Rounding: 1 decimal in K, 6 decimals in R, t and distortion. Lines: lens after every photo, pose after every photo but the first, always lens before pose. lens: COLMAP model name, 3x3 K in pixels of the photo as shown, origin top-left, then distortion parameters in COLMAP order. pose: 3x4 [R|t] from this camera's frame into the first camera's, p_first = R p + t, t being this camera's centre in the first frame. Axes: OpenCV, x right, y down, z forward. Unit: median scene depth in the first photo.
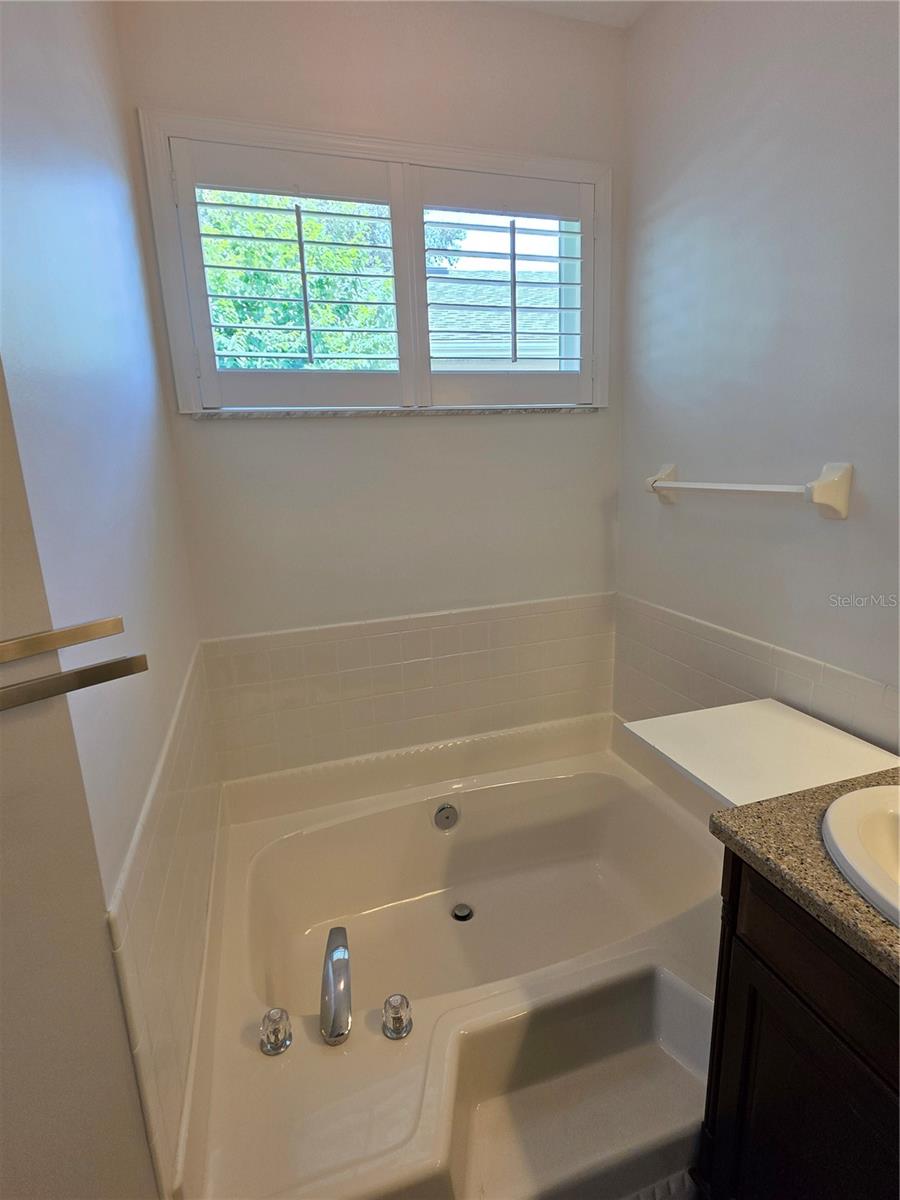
lens RADIAL K [[607.8, 0, 452.3], [0, 607.8, 598.4], [0, 0, 1]] dist [0.009602, 0.000793]
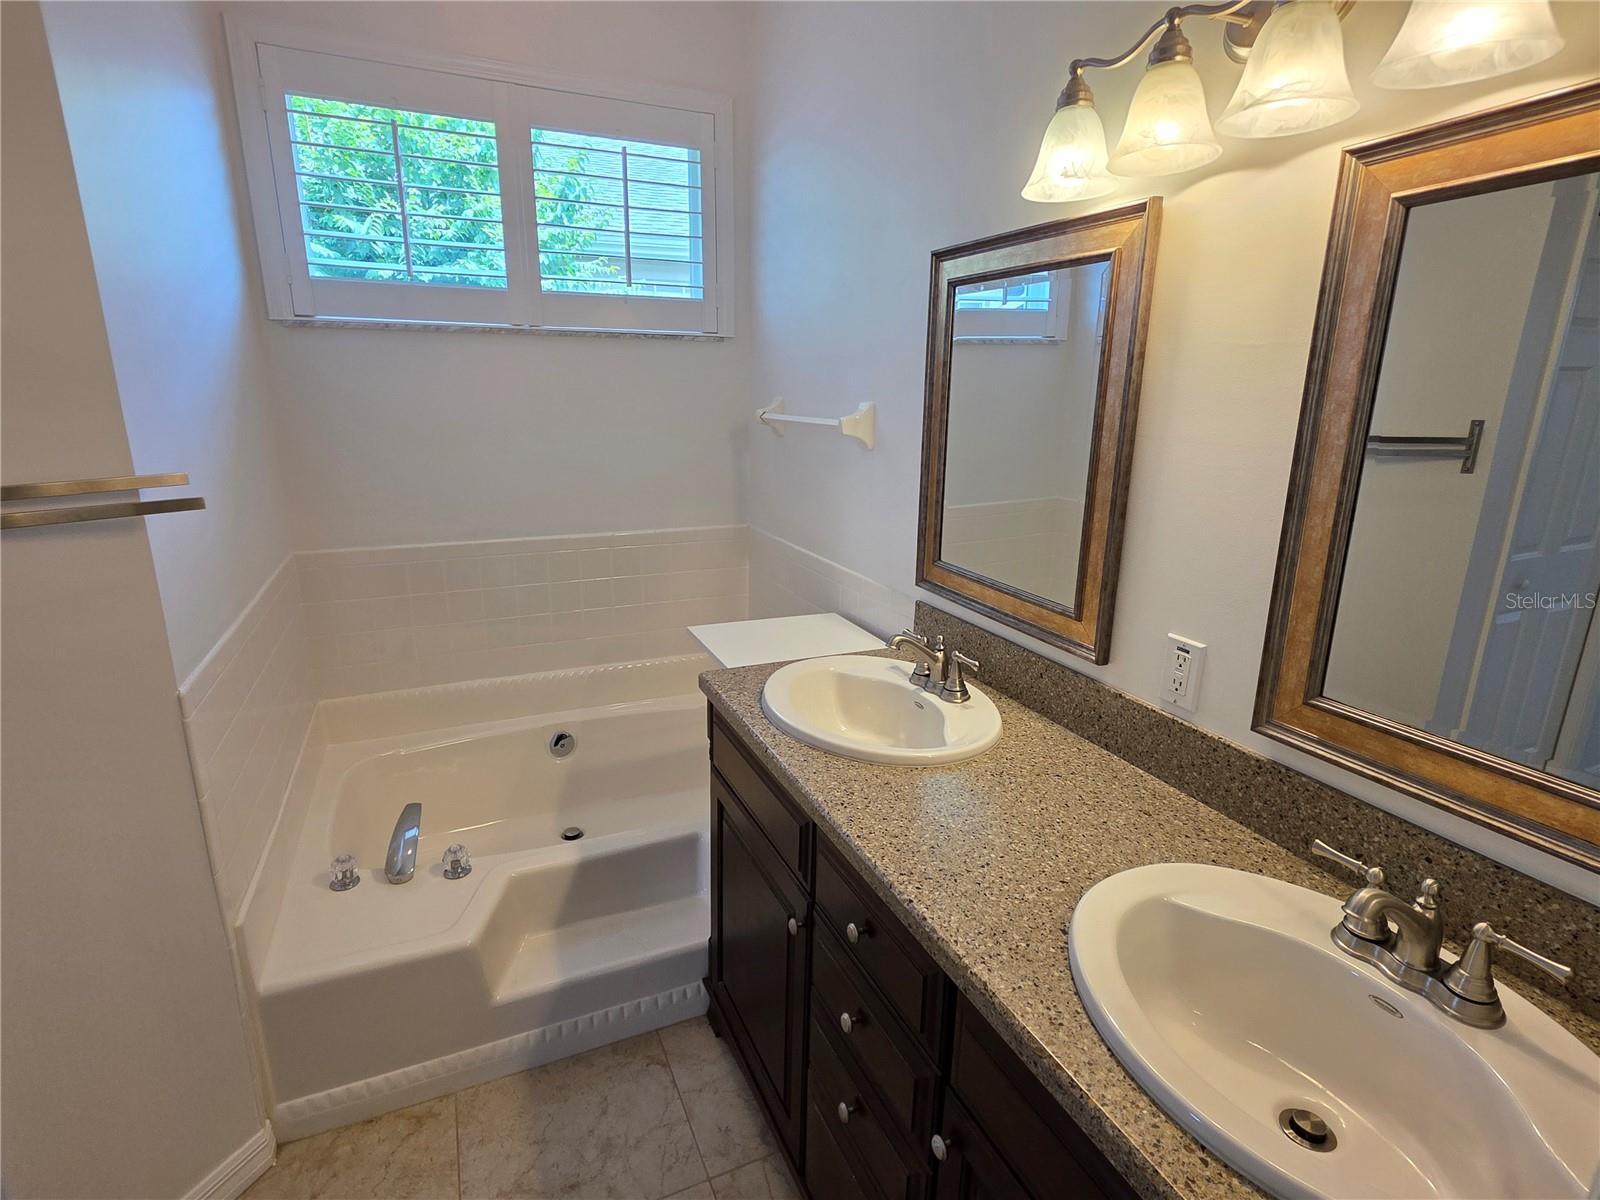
lens RADIAL K [[810.4, 0, 797.0], [0, 810.4, 603.2], [0, 0, 1]] dist [0.009602, 0.000793]
pose [[0.993745, 0.023990, 0.109066, 0.268707], [-0.027706, 0.999081, 0.032691, 0.091437], [-0.108182, -0.035509, 0.993497, -0.422671]]
